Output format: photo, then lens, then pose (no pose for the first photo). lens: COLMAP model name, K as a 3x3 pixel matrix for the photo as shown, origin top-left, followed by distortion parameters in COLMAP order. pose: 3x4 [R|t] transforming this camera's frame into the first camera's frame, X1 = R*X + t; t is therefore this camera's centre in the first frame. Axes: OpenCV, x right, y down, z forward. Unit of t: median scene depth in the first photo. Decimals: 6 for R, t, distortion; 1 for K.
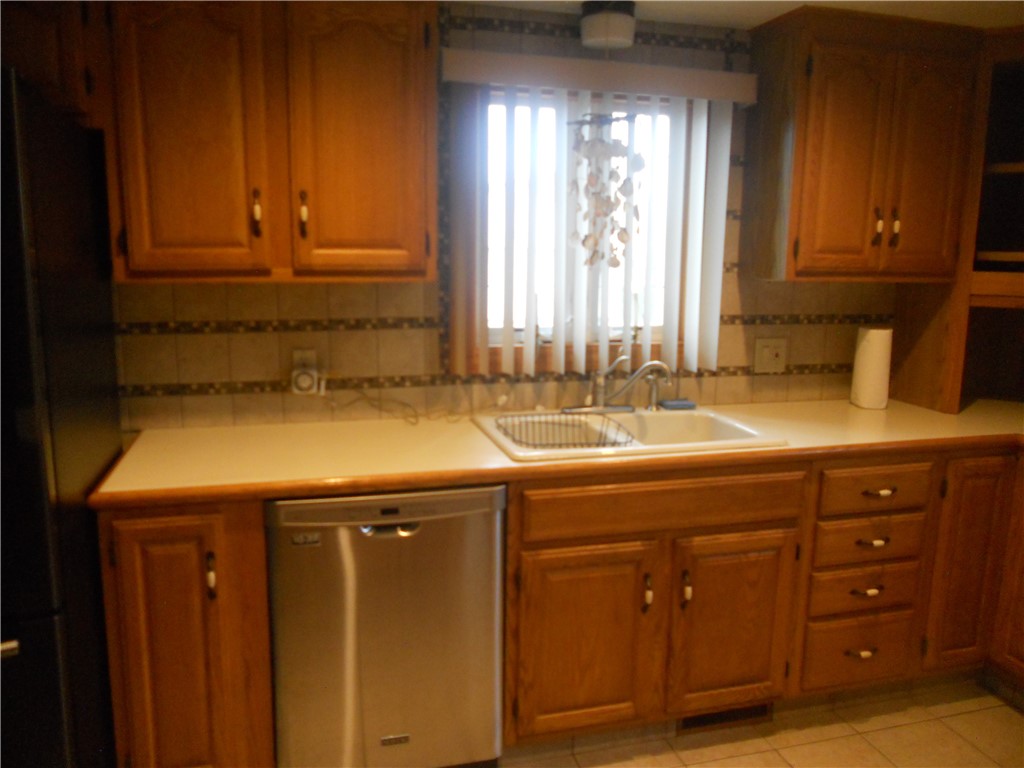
lens RADIAL K [[788.0, 0, 512.0], [0, 788.0, 384.0], [0, 0, 1]] dist [-0.039730, 0.003254]
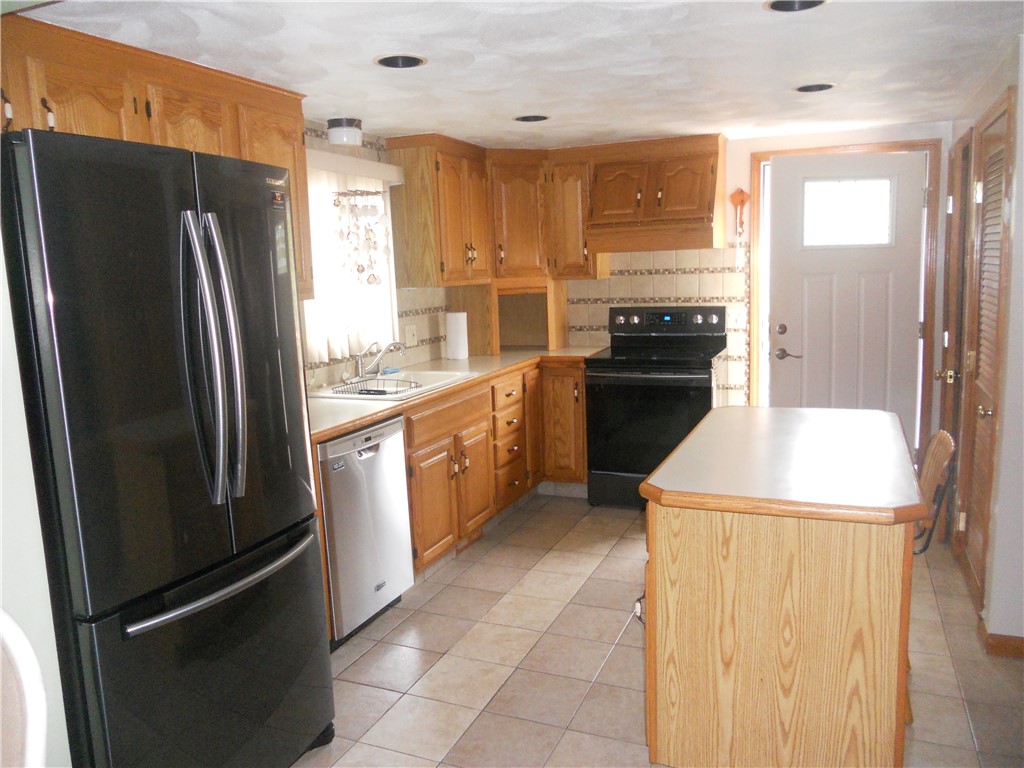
lens RADIAL K [[796.8, 0, 511.0], [0, 796.8, 360.3], [0, 0, 1]] dist [-0.006907, -0.000767]
pose [[0.611093, -0.131112, 0.780625, -0.969424], [0.184105, 0.982684, 0.020928, 0.019700], [-0.769851, 0.130928, 0.624650, -0.200573]]
